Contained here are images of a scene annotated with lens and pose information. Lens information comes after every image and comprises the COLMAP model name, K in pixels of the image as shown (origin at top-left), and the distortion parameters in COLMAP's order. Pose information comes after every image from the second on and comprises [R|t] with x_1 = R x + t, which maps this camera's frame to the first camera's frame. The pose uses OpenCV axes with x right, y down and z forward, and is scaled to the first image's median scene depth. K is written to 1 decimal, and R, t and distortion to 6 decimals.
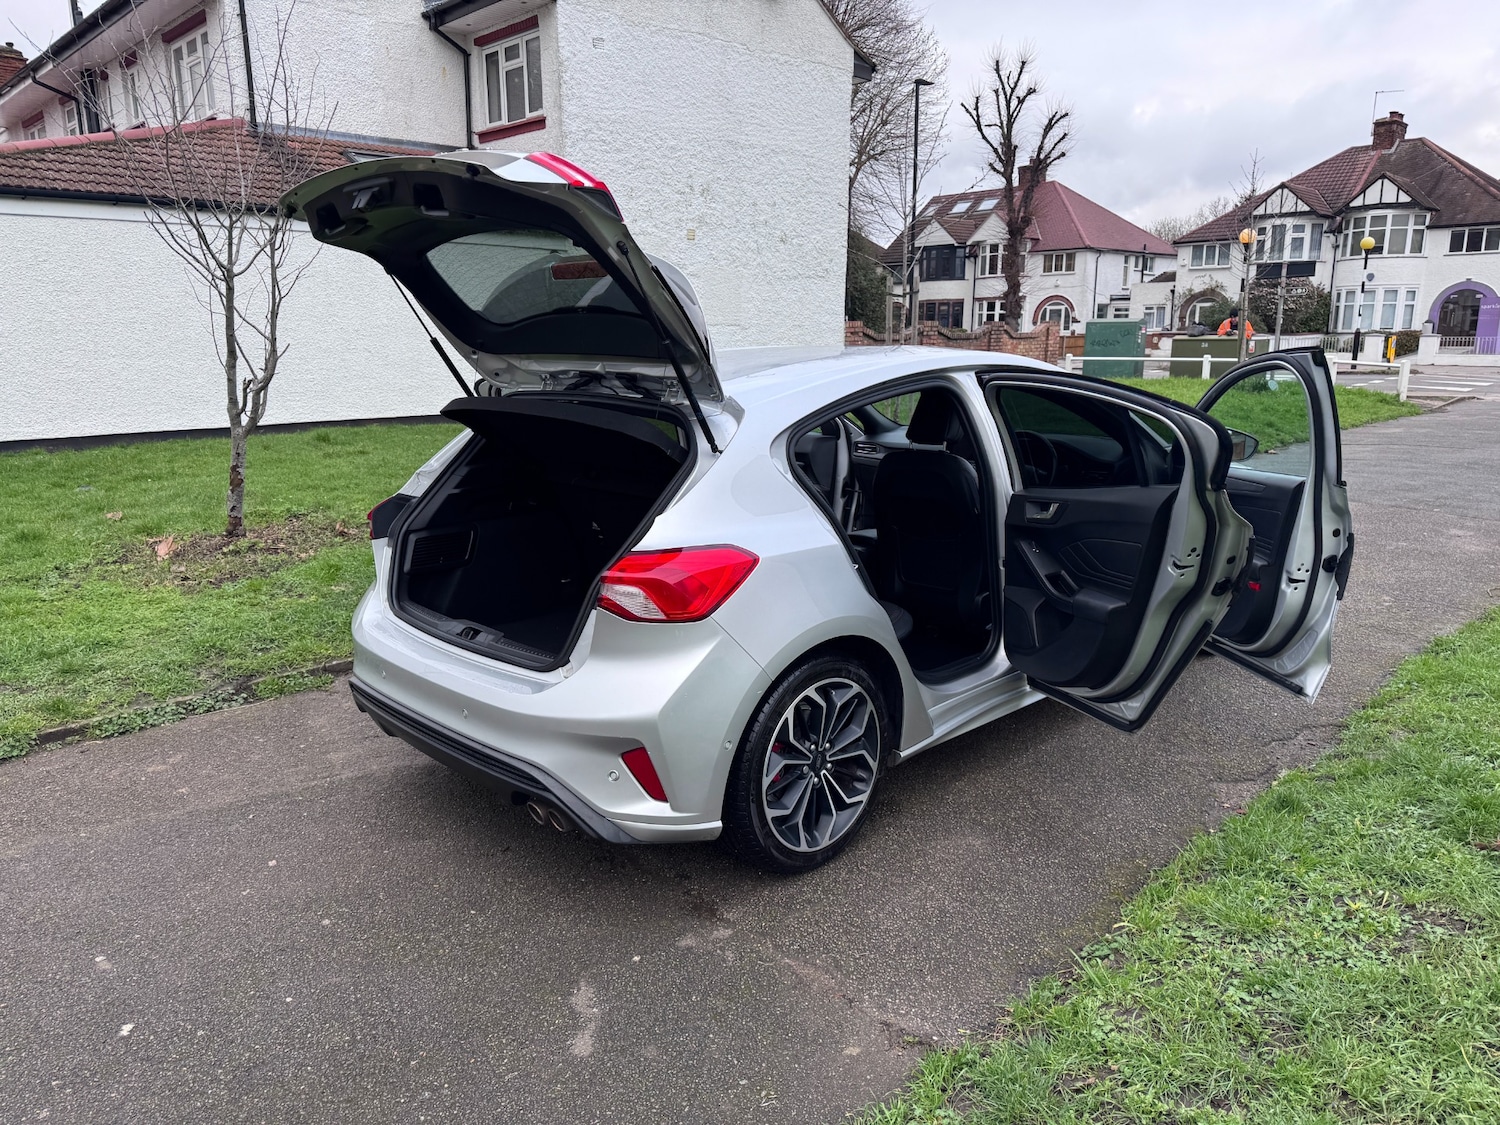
lens RADIAL K [[1064.5, 0, 766.9], [0, 1064.5, 559.5], [0, 0, 1]] dist [0.008262, -0.008869]
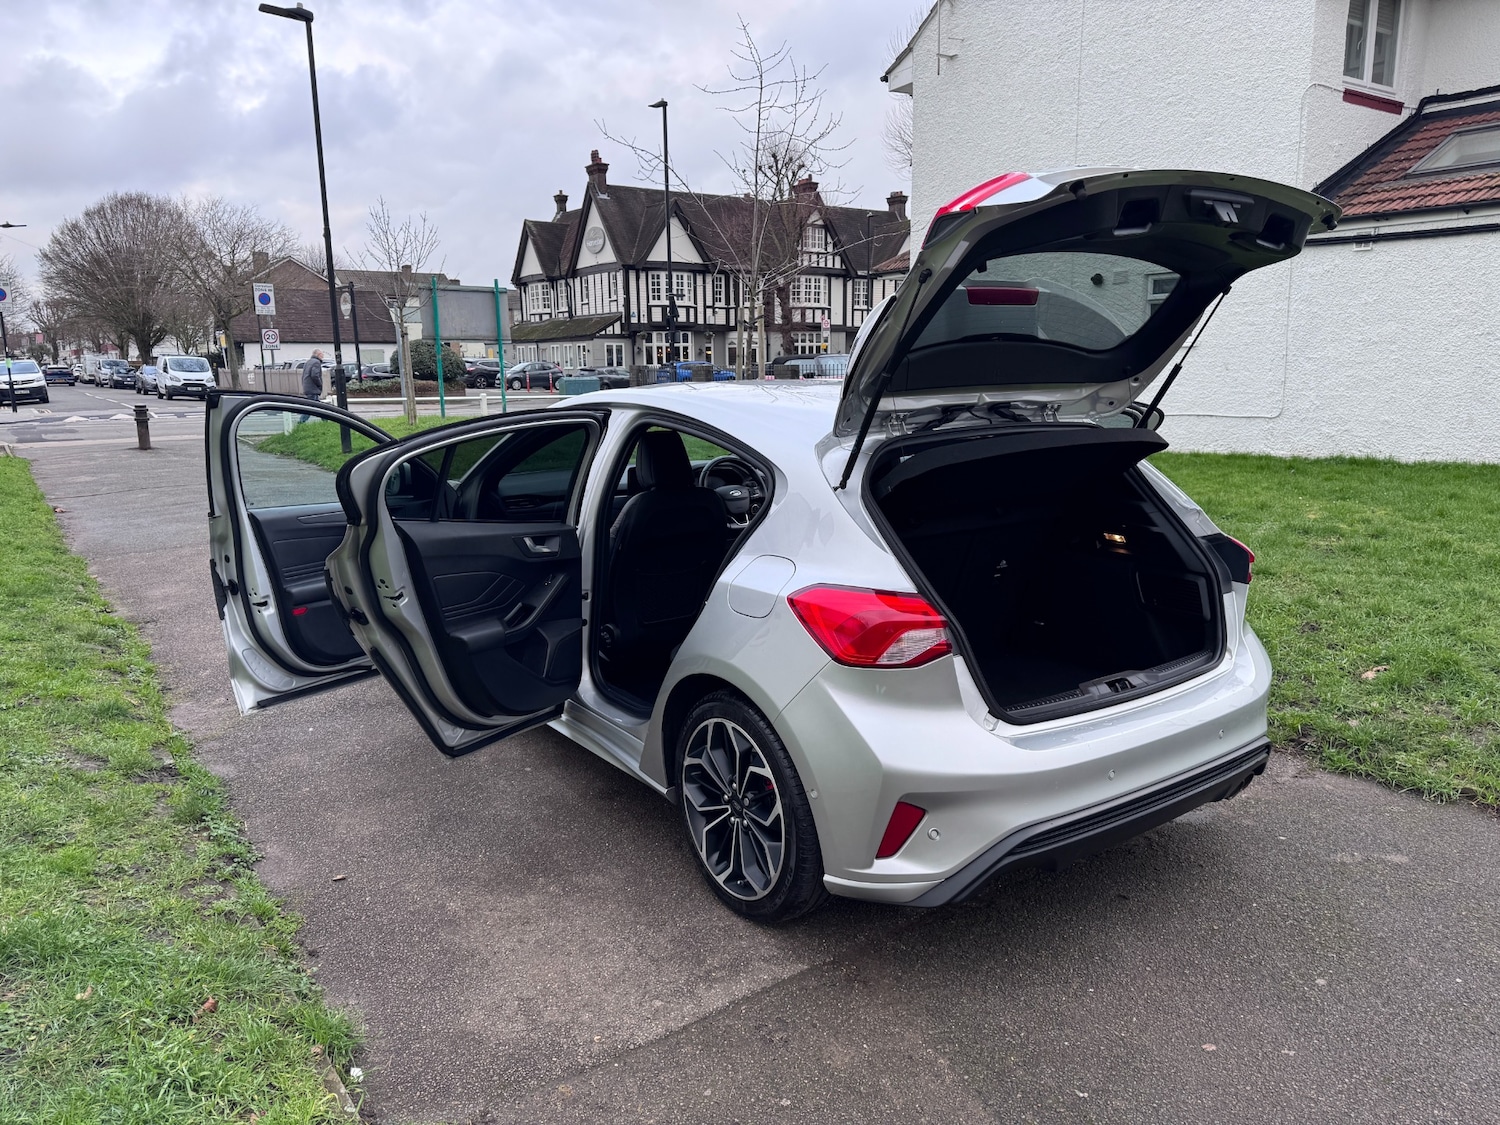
lens RADIAL K [[1052.4, 0, 747.8], [0, 1052.4, 561.0], [0, 0, 1]] dist [0.081415, -0.096804]
pose [[0.174181, -0.177752, 0.968538, -0.069166], [0.220845, 0.965569, 0.137491, -0.013263], [-0.959629, 0.189949, 0.207440, 0.063120]]
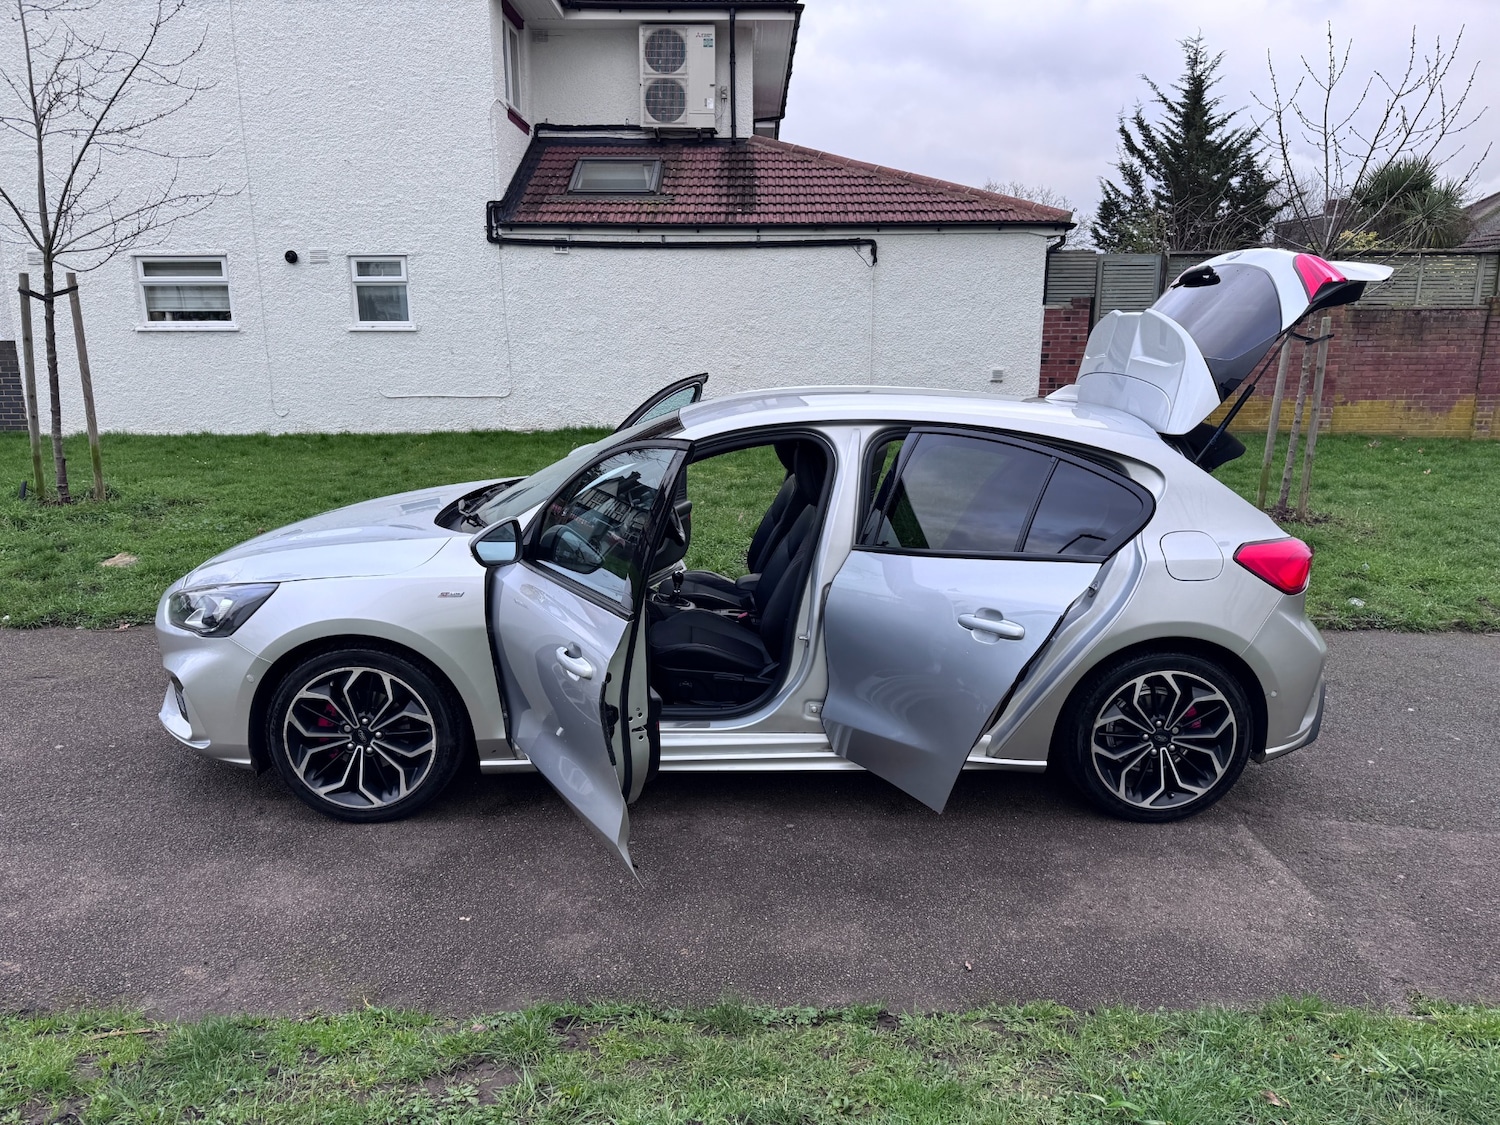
lens RADIAL K [[1066.0, 0, 750.0], [0, 1066.0, 562.5], [0, 0, 1]] dist [0.019291, -0.016240]
pose [[-0.728876, -0.143649, 0.669406, -0.044108], [0.147230, 0.921979, 0.358159, -0.031835], [-0.668628, 0.359610, -0.650859, 0.133715]]
